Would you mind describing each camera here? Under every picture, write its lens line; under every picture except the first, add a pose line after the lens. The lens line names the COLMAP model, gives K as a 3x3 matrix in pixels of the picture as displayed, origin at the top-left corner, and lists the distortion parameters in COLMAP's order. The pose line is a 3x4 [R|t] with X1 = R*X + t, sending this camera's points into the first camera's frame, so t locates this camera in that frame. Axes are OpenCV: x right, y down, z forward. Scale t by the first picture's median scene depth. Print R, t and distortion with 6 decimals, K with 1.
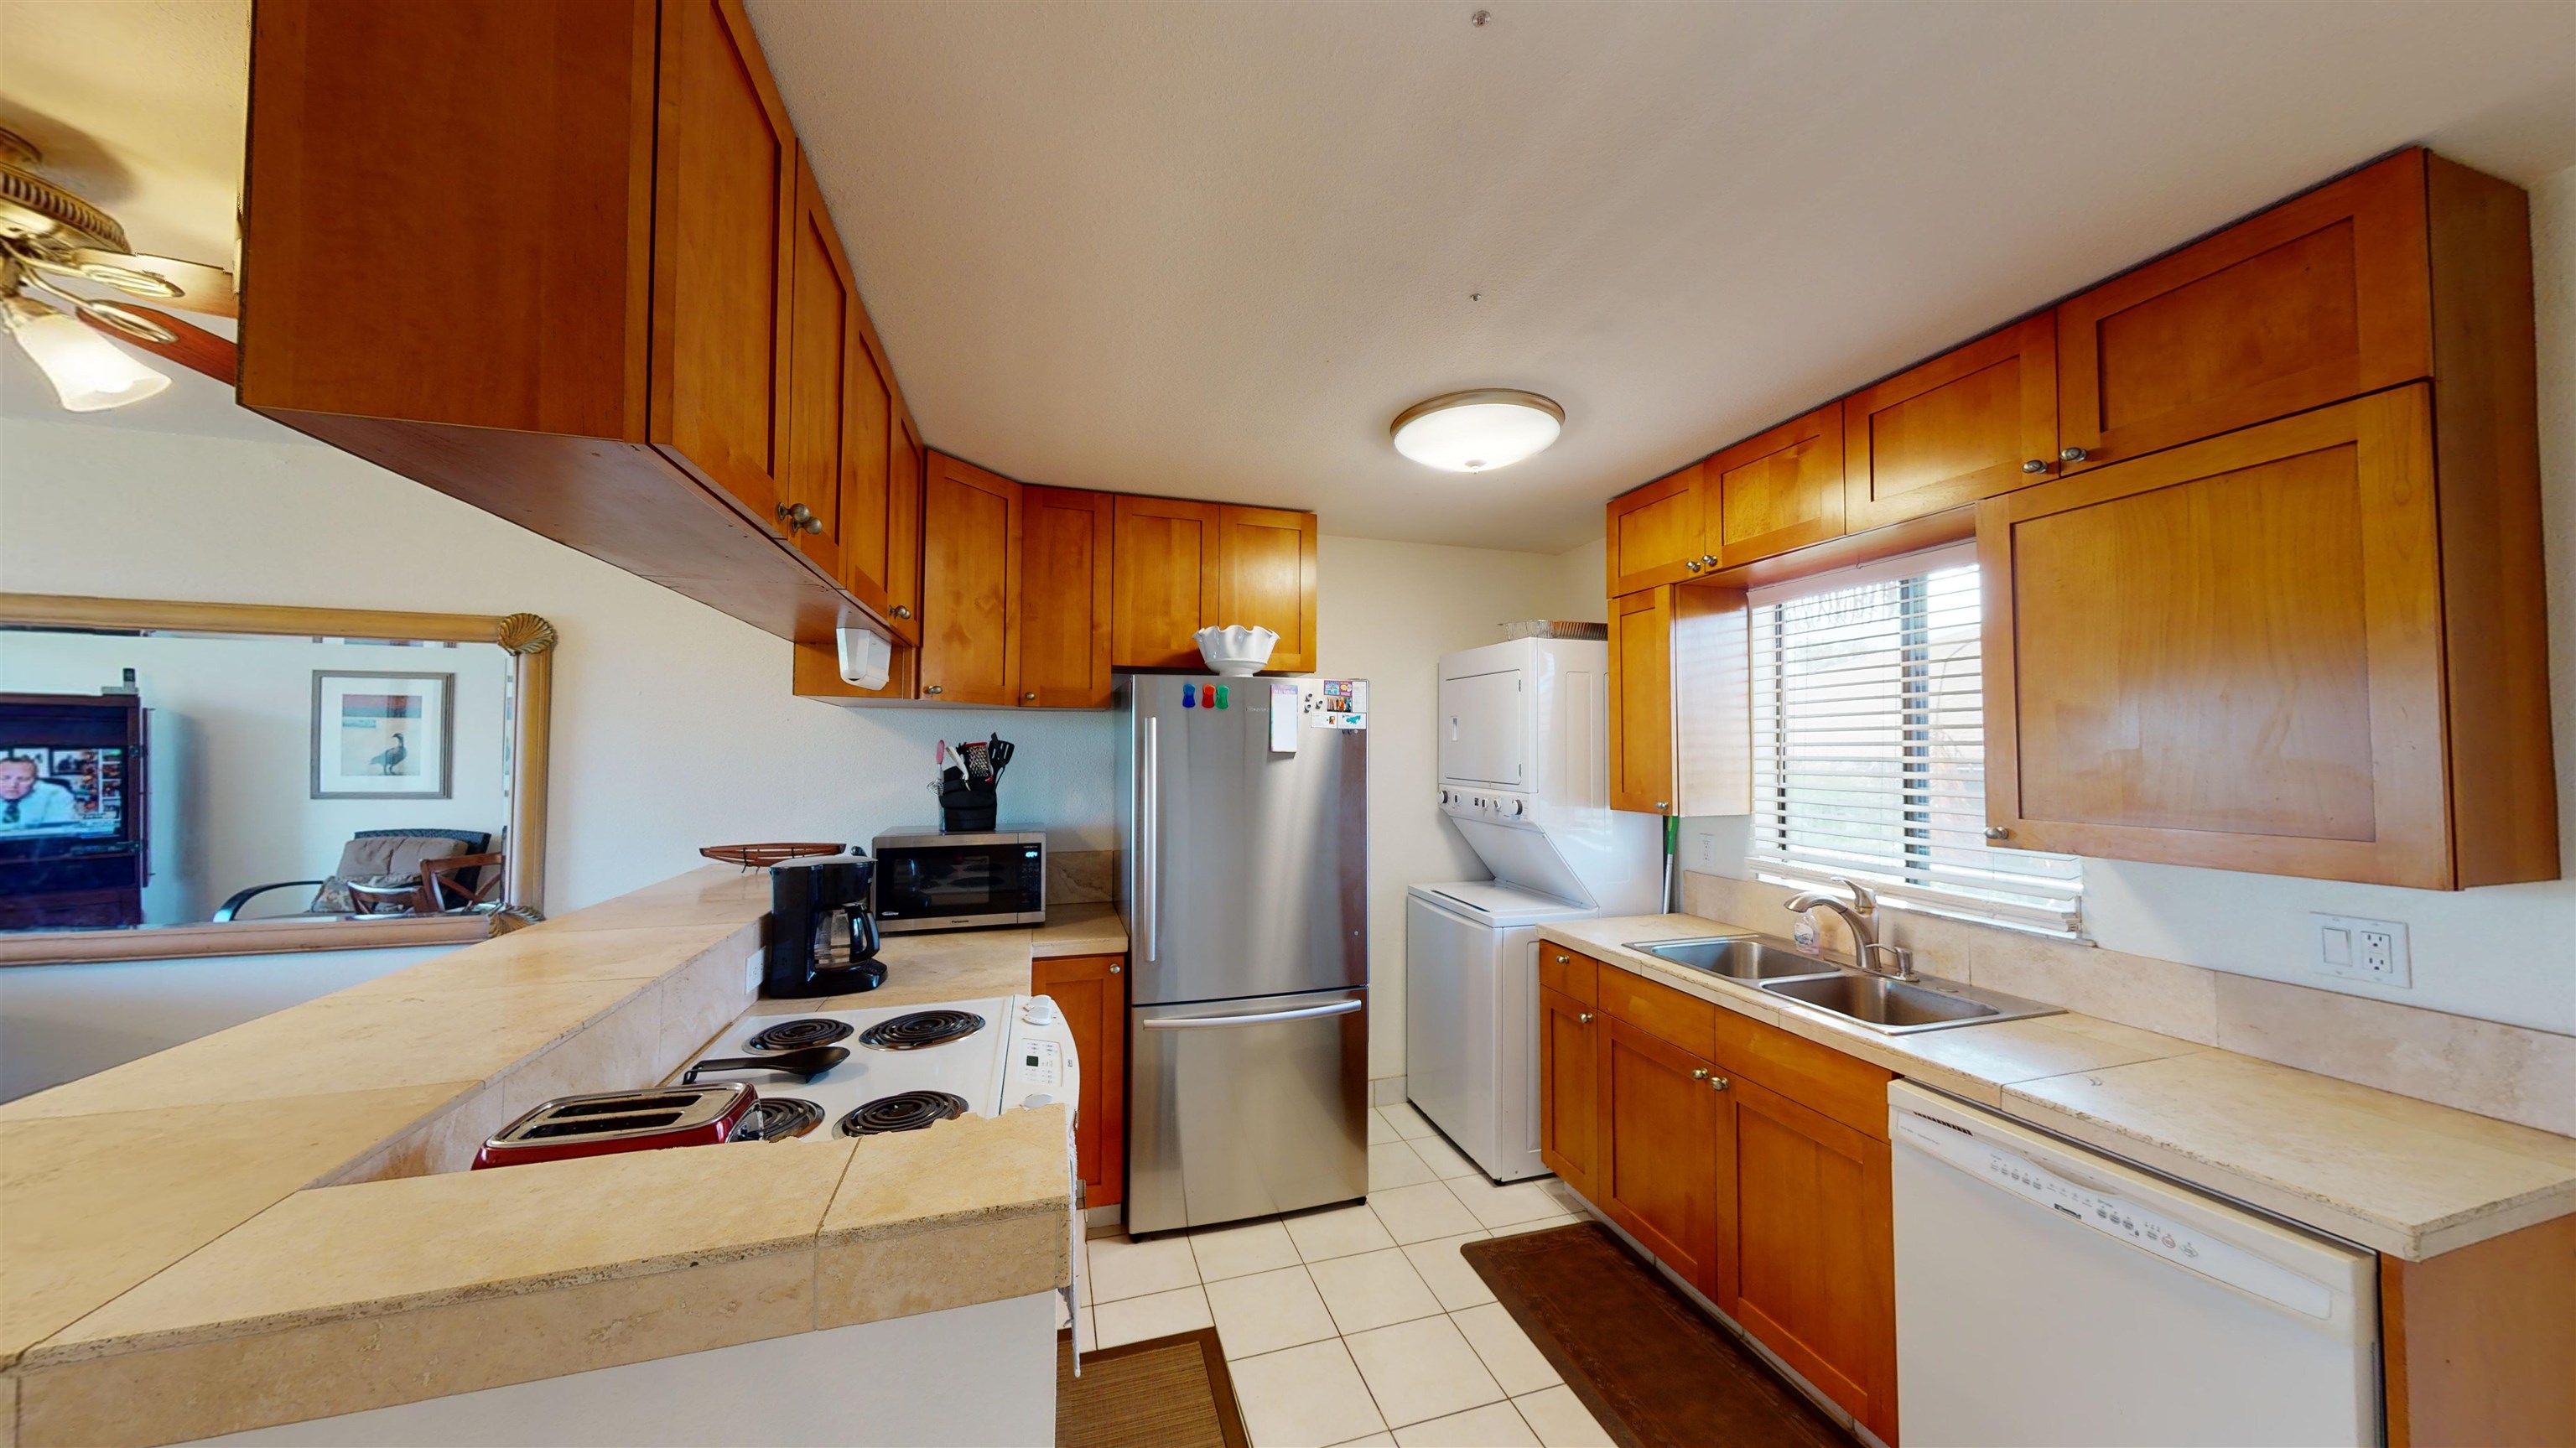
lens RADIAL K [[818.6, 0, 1291.3], [0, 818.6, 728.9], [0, 0, 1]] dist [0.000341, -0.000064]
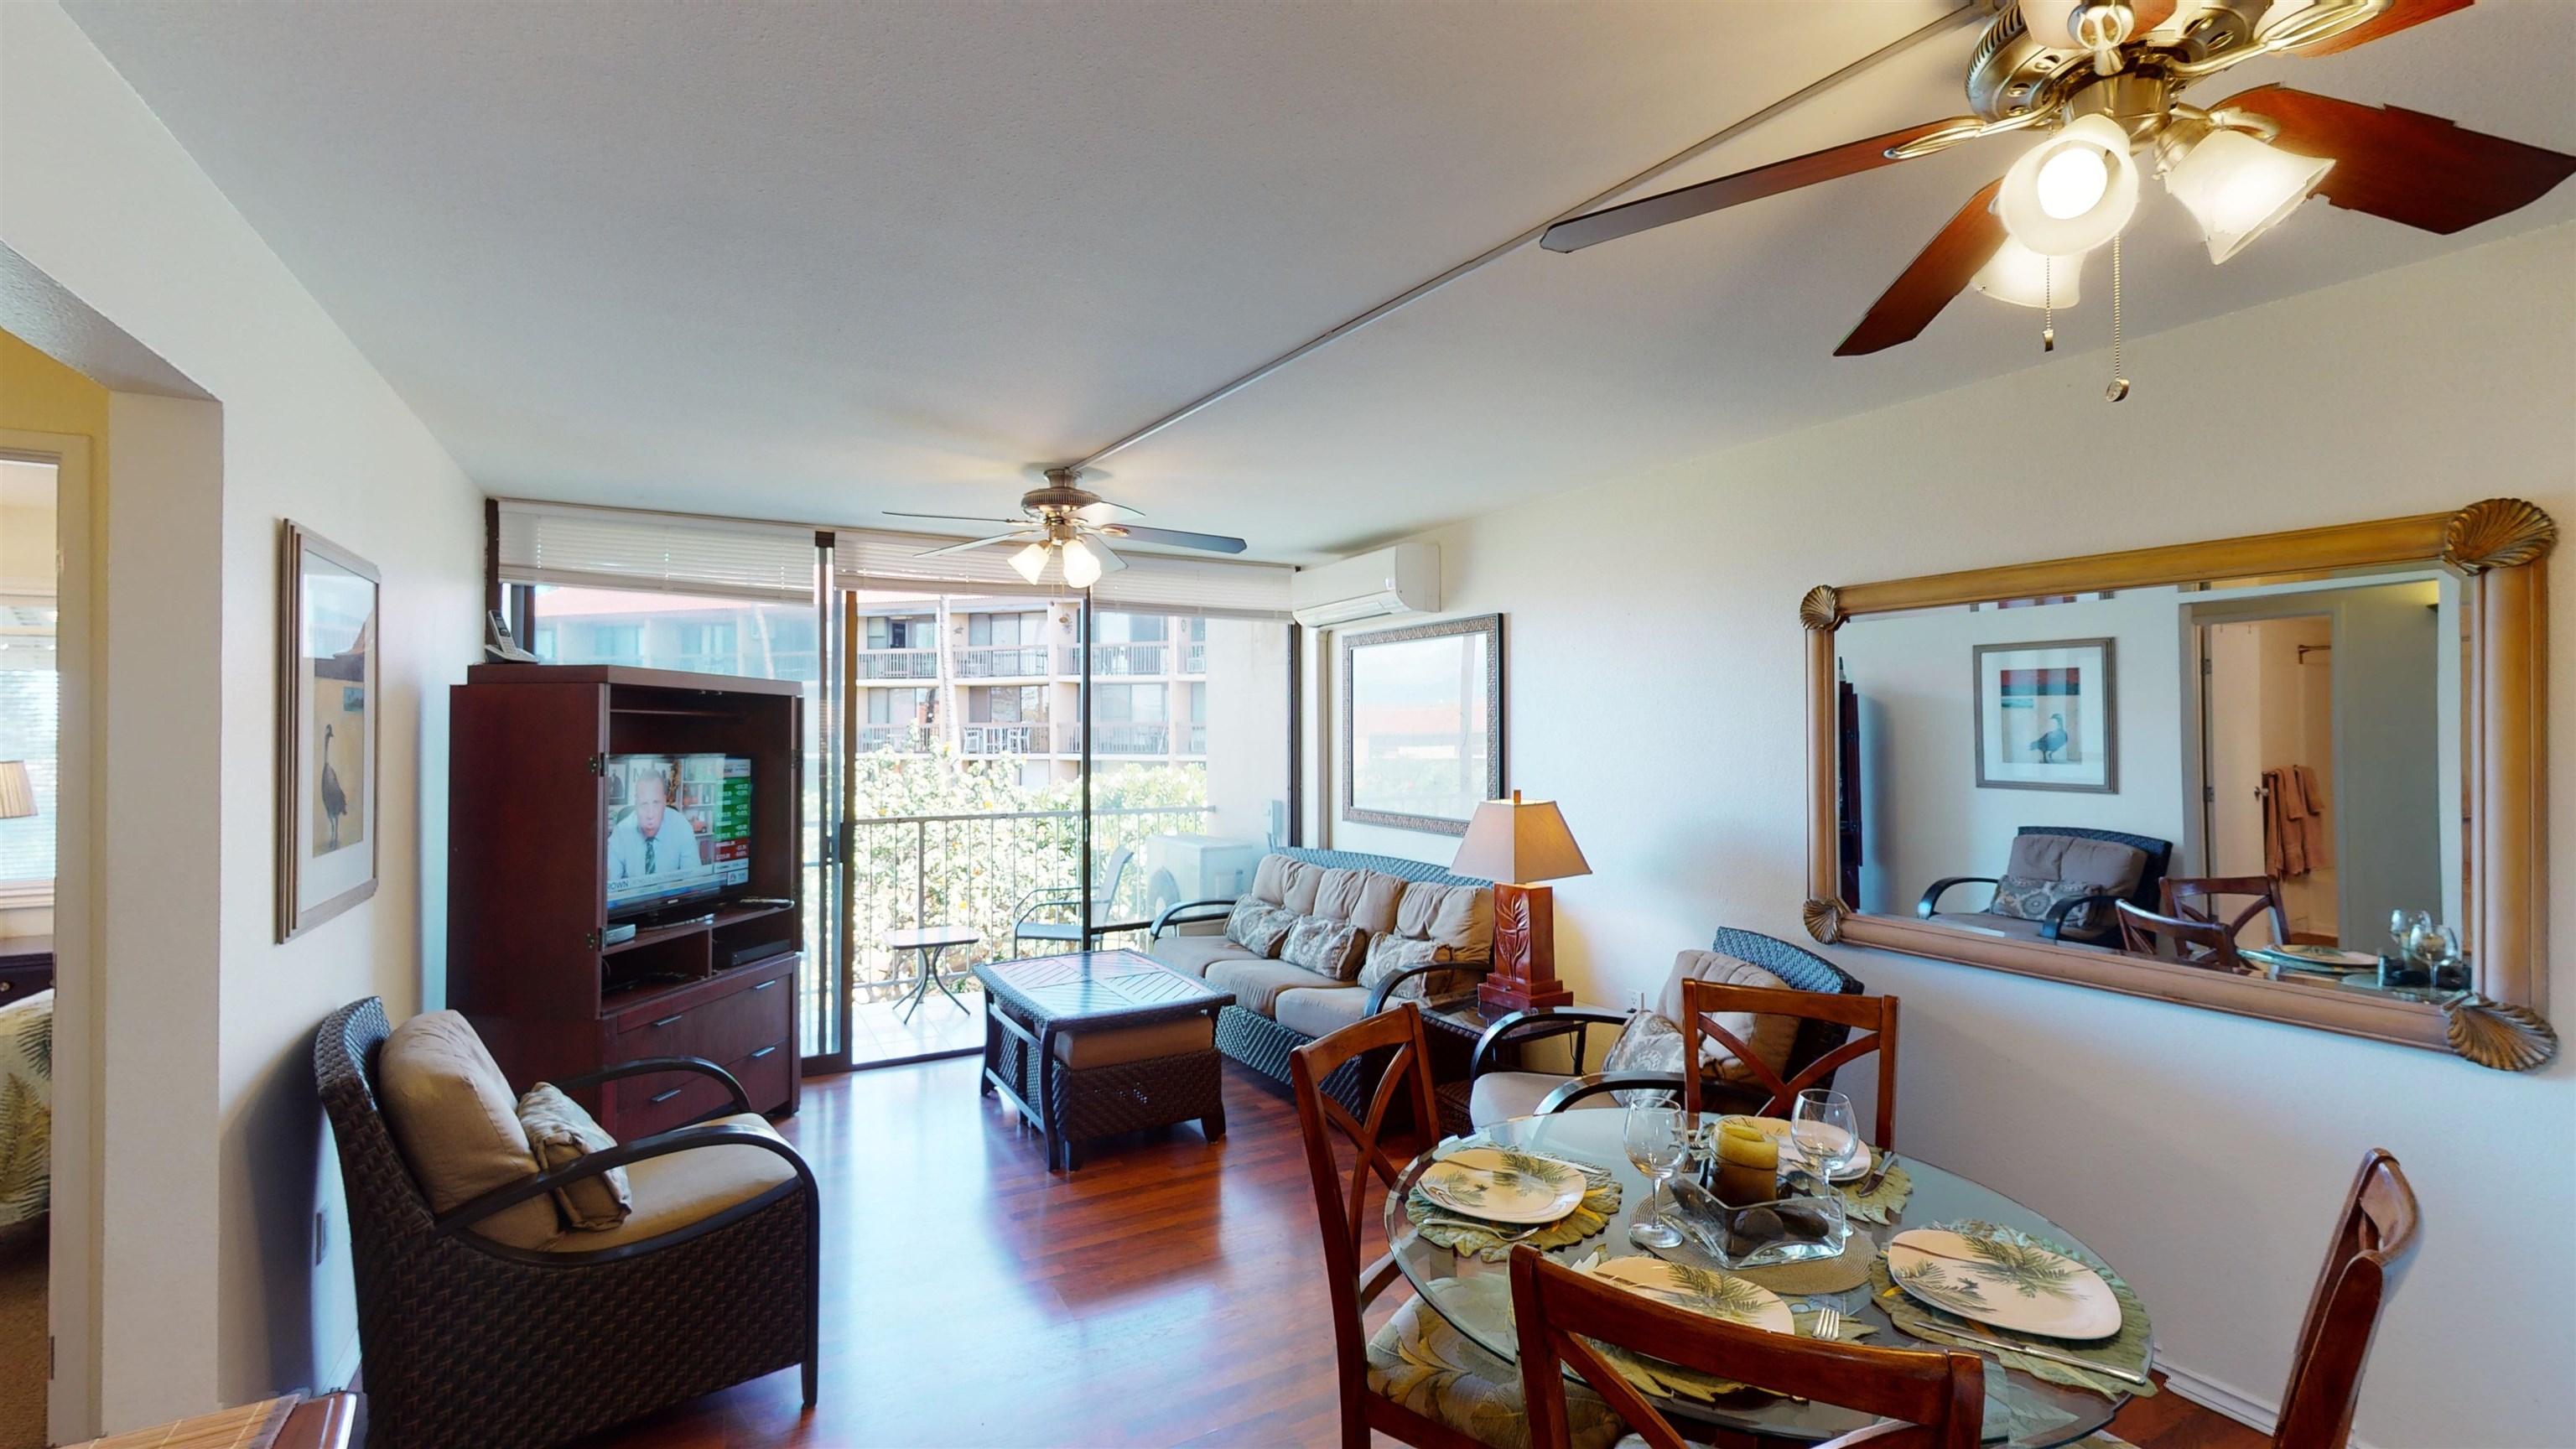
lens RADIAL K [[1069.8, 0, 1284.3], [0, 1069.8, 727.1], [0, 0, 1]] dist [0.000525, 0.000035]
pose [[0.204339, -0.009599, -0.978853, -0.185758], [0.032302, 0.999473, -0.003058, -0.002722], [0.978367, -0.030994, 0.204542, 0.001845]]
